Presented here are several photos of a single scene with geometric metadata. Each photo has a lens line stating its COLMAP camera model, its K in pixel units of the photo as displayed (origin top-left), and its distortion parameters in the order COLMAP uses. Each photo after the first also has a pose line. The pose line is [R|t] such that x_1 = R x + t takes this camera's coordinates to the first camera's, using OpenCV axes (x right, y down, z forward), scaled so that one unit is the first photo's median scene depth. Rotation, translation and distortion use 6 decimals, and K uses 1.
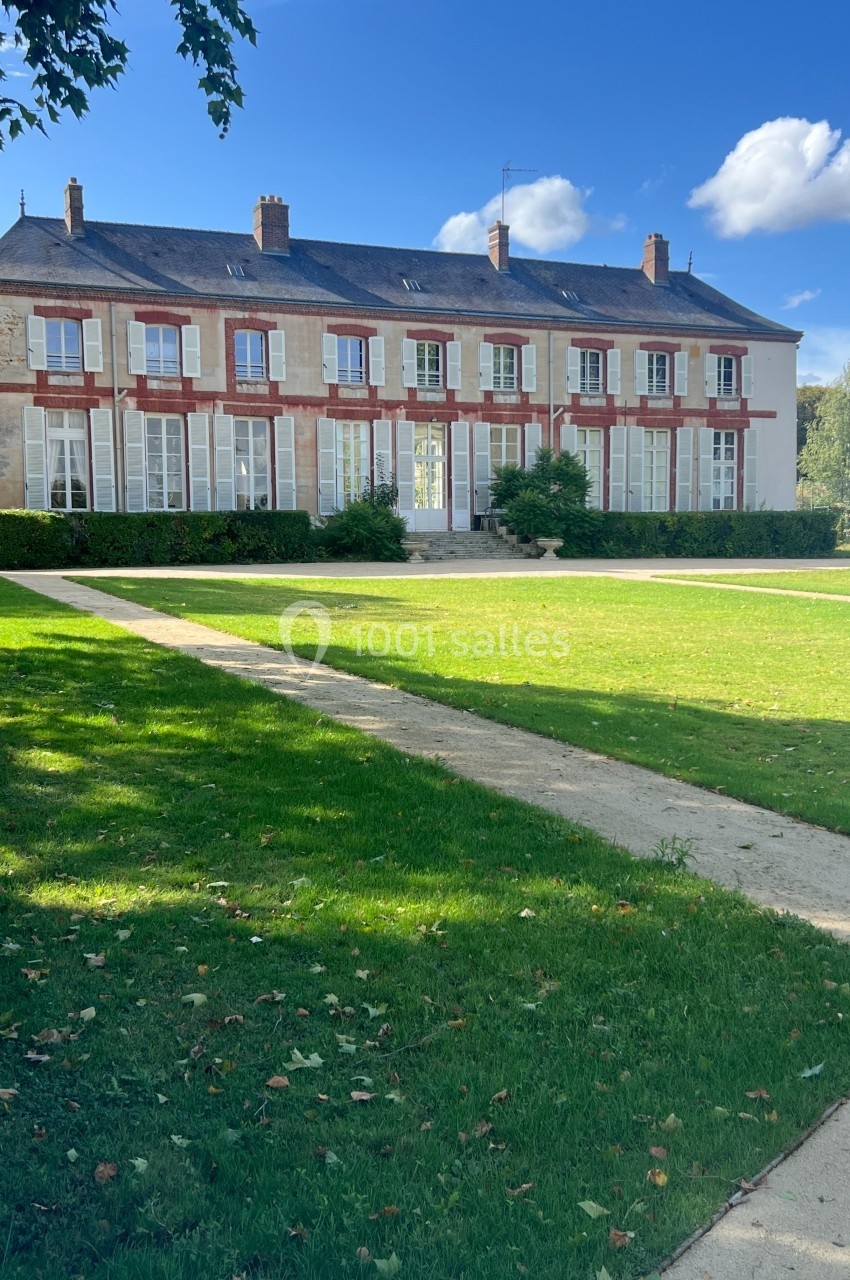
lens RADIAL K [[1301.0, 0, 419.5], [0, 1301.0, 638.1], [0, 0, 1]] dist [0.069625, 0.000000]
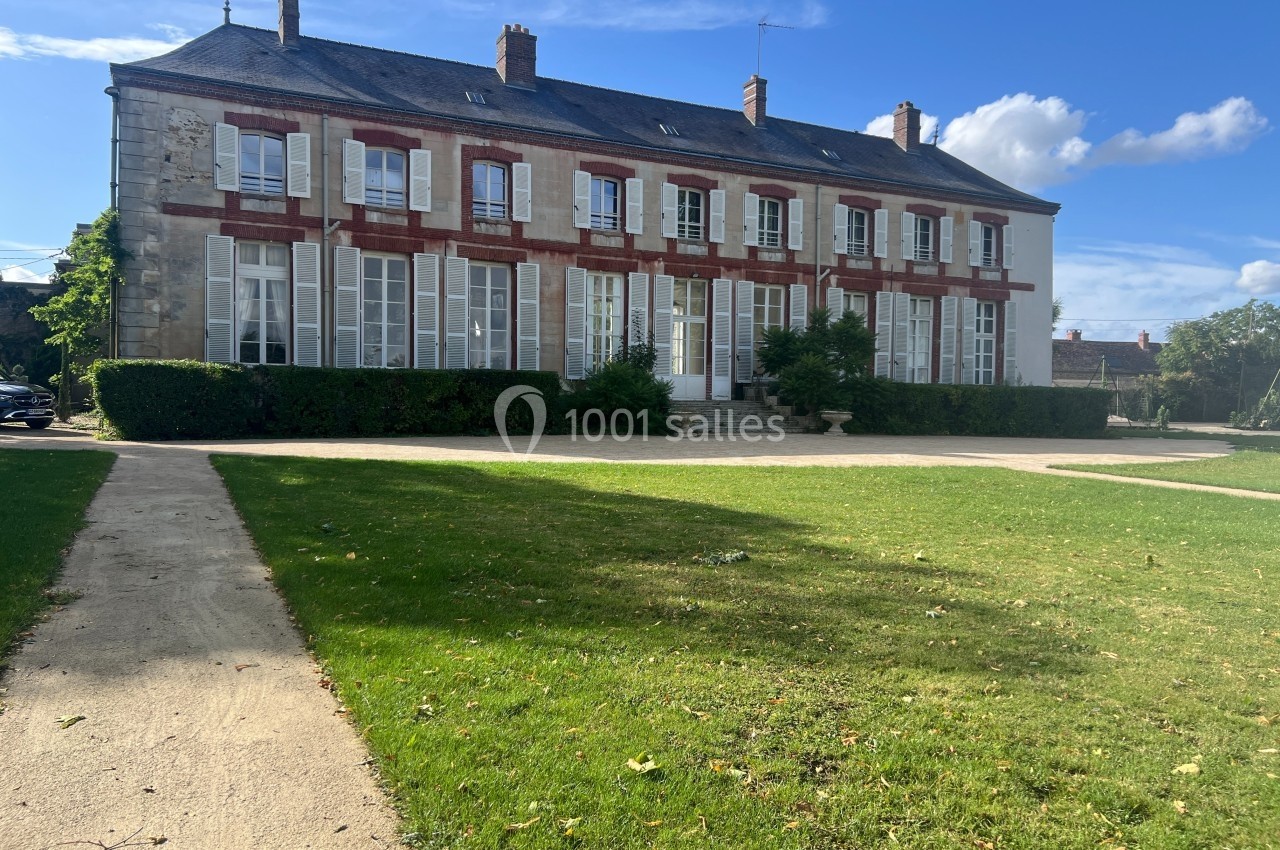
lens RADIAL K [[980.0, 0, 642.4], [0, 980.0, 432.7], [0, 0, 1]] dist [0.034377, -0.014825]
pose [[0.998924, 0.018492, 0.042533, -0.053619], [-0.016259, 0.998501, -0.052256, -0.025884], [-0.043436, 0.051509, 0.997728, 0.355656]]
